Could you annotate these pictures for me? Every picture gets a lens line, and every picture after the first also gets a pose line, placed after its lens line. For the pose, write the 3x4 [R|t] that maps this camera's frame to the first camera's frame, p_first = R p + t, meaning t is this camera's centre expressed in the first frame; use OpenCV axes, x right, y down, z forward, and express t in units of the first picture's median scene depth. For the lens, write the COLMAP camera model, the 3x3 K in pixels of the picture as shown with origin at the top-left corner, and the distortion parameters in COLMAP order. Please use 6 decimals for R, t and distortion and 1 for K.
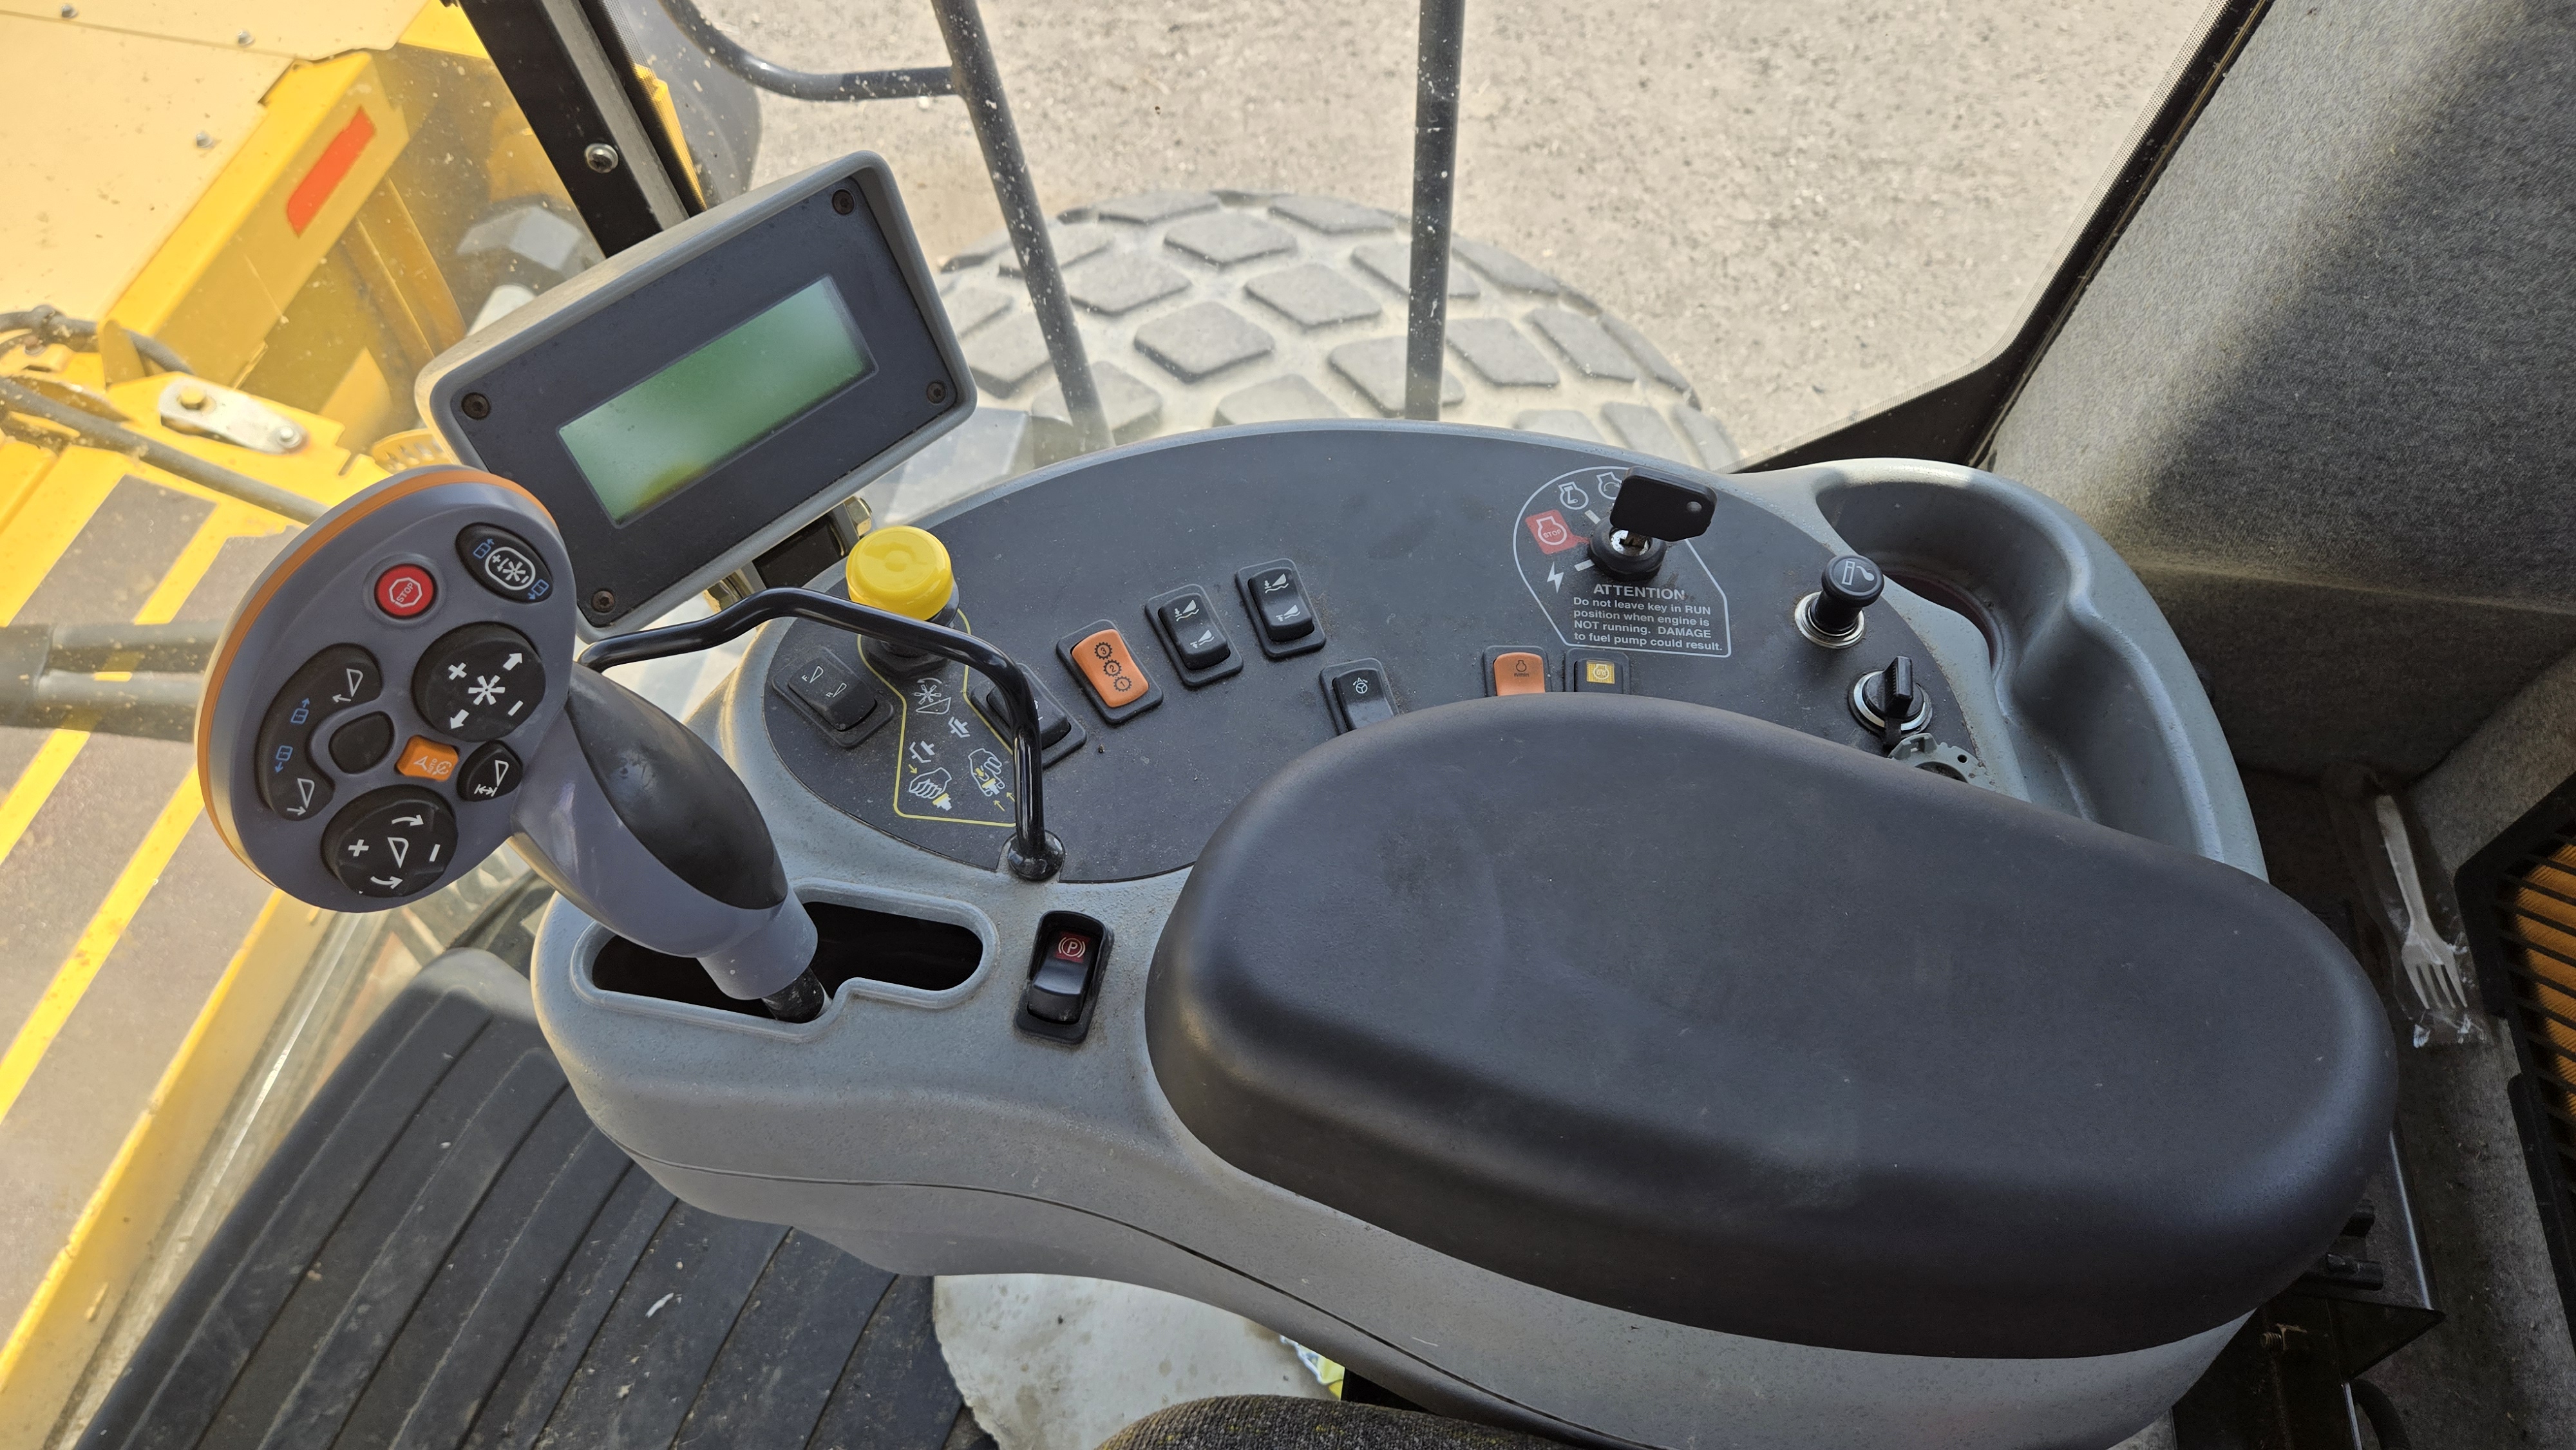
lens RADIAL K [[1803.2, 0, 1232.9], [0, 1803.2, 711.6], [0, 0, 1]] dist [0.103034, -0.099436]
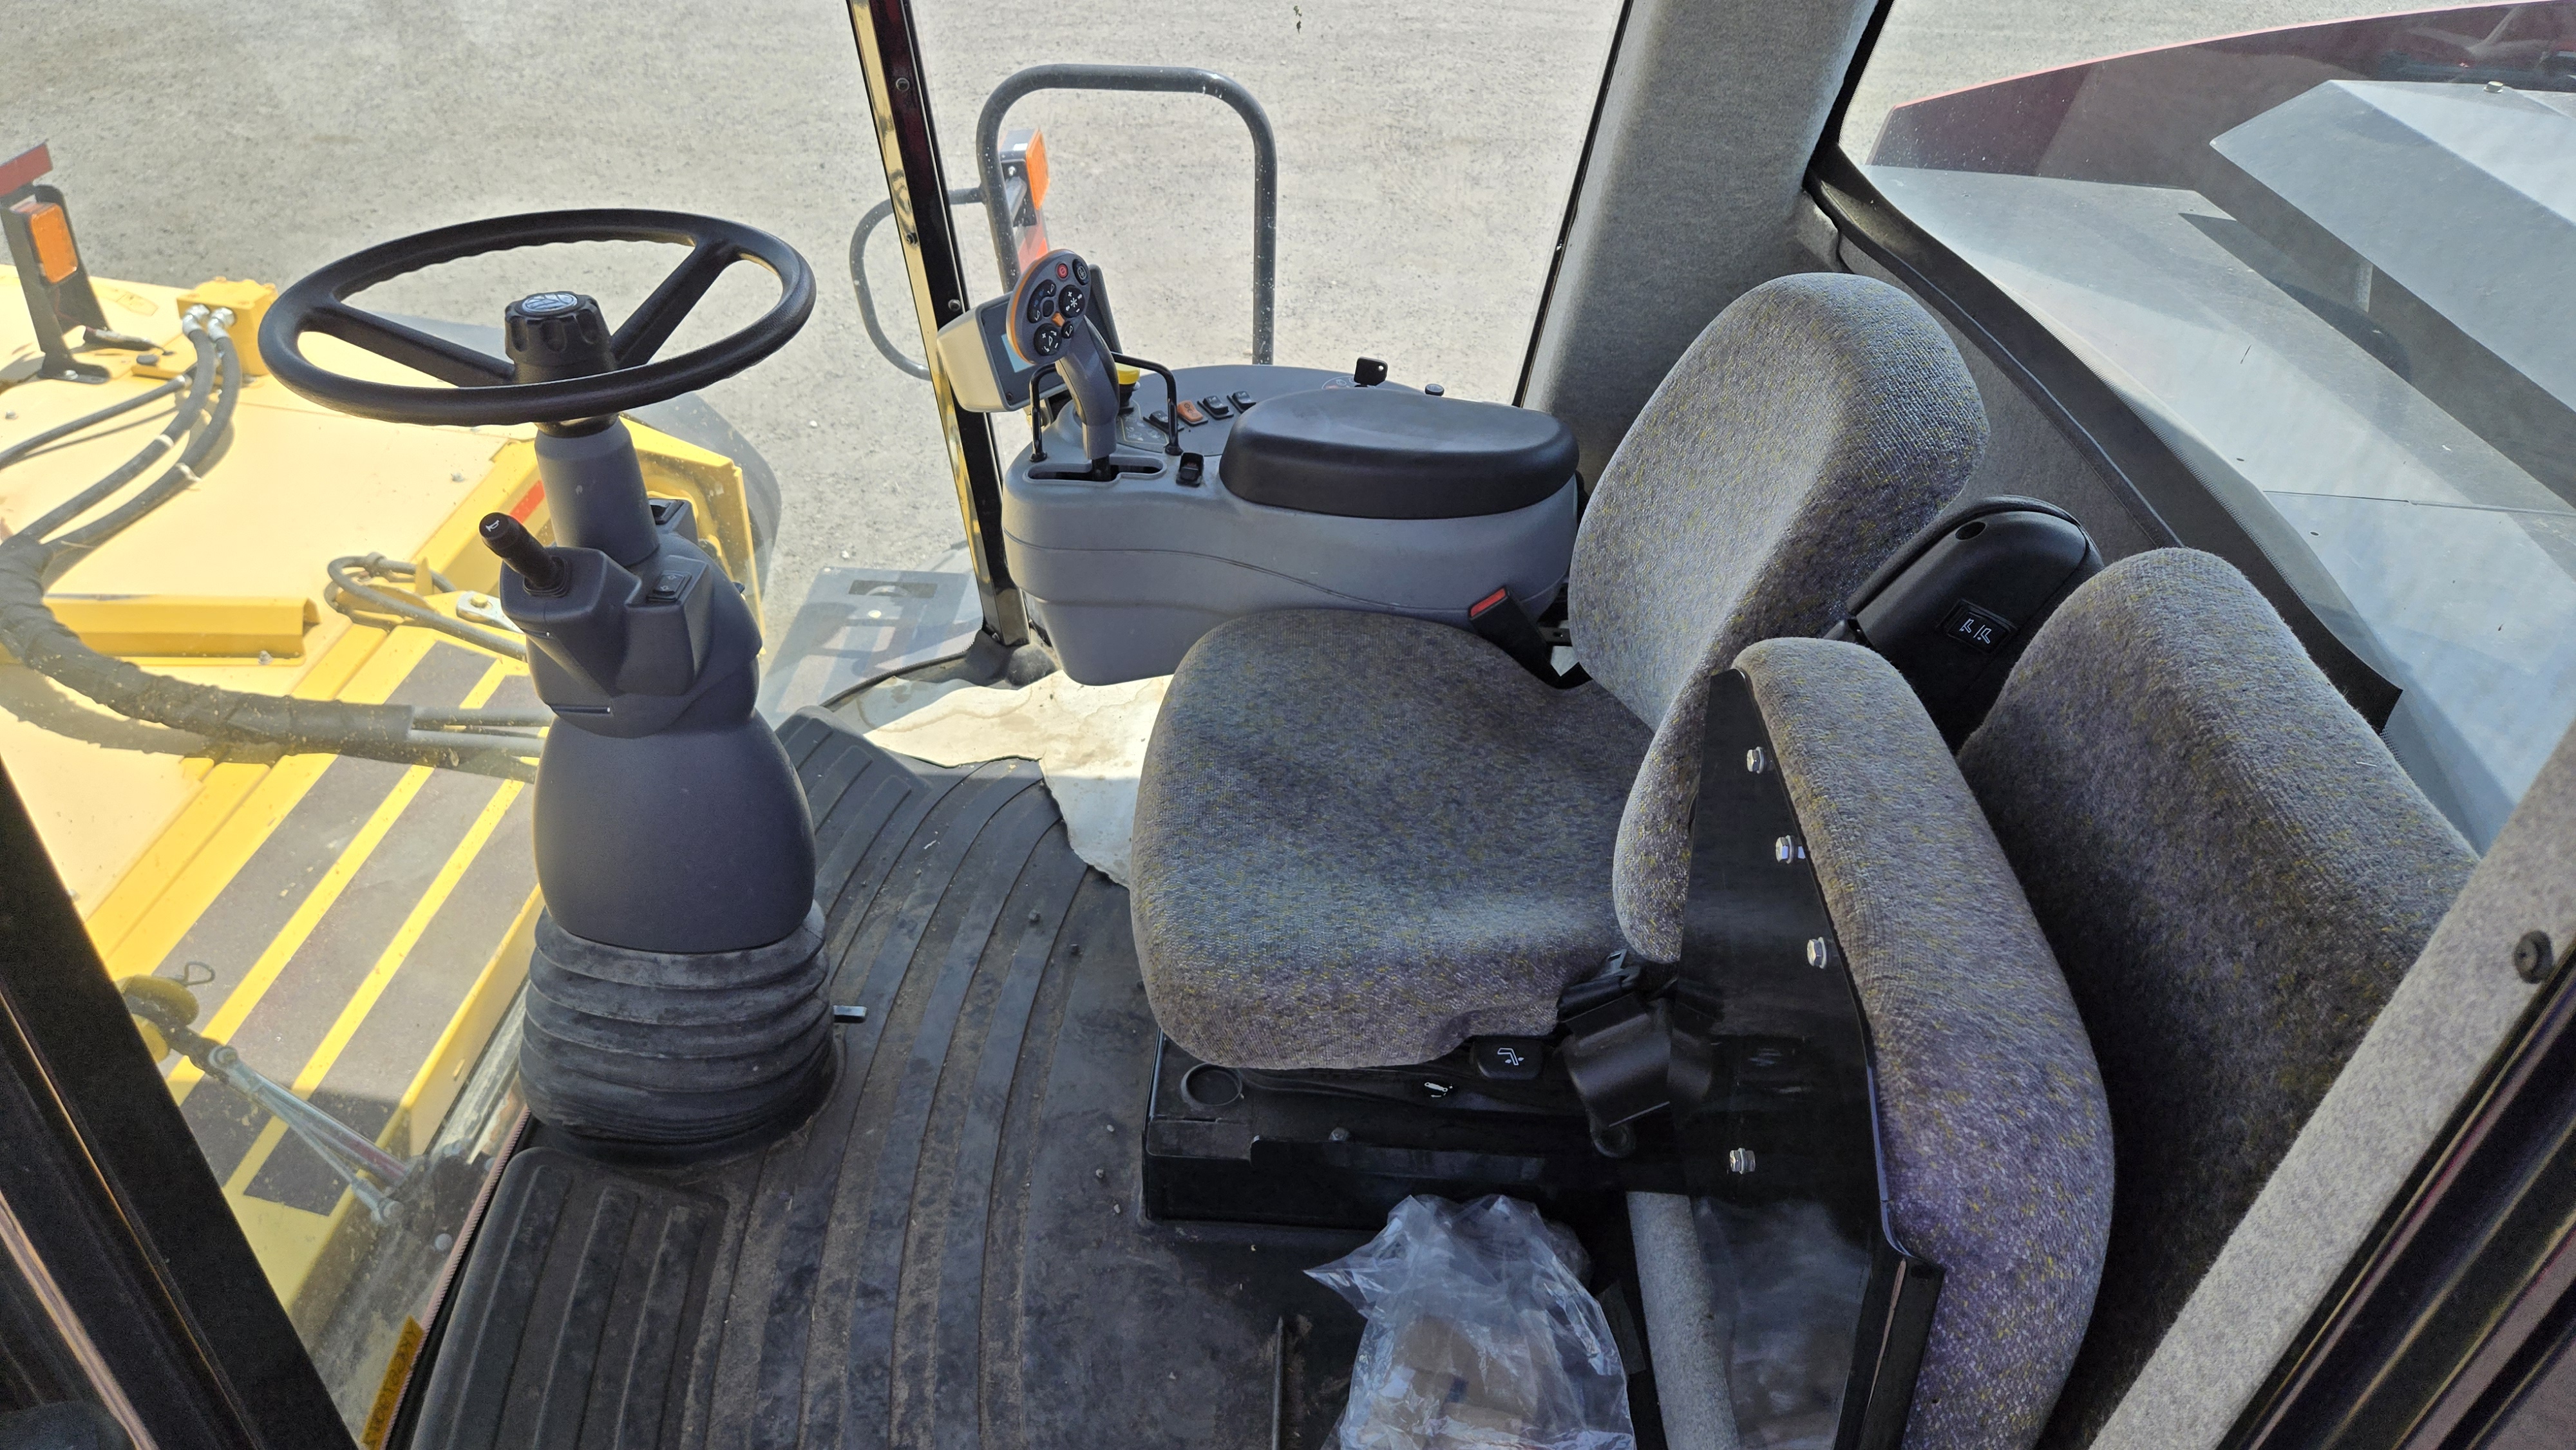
lens RADIAL K [[1803.2, 0, 1232.9], [0, 1803.2, 711.6], [0, 0, 1]] dist [0.103034, -0.099436]
pose [[0.992105, -0.011369, 0.124891, -0.147589], [0.049604, 0.950241, -0.307542, 0.536144], [-0.115180, 0.311309, 0.943303, -0.645167]]
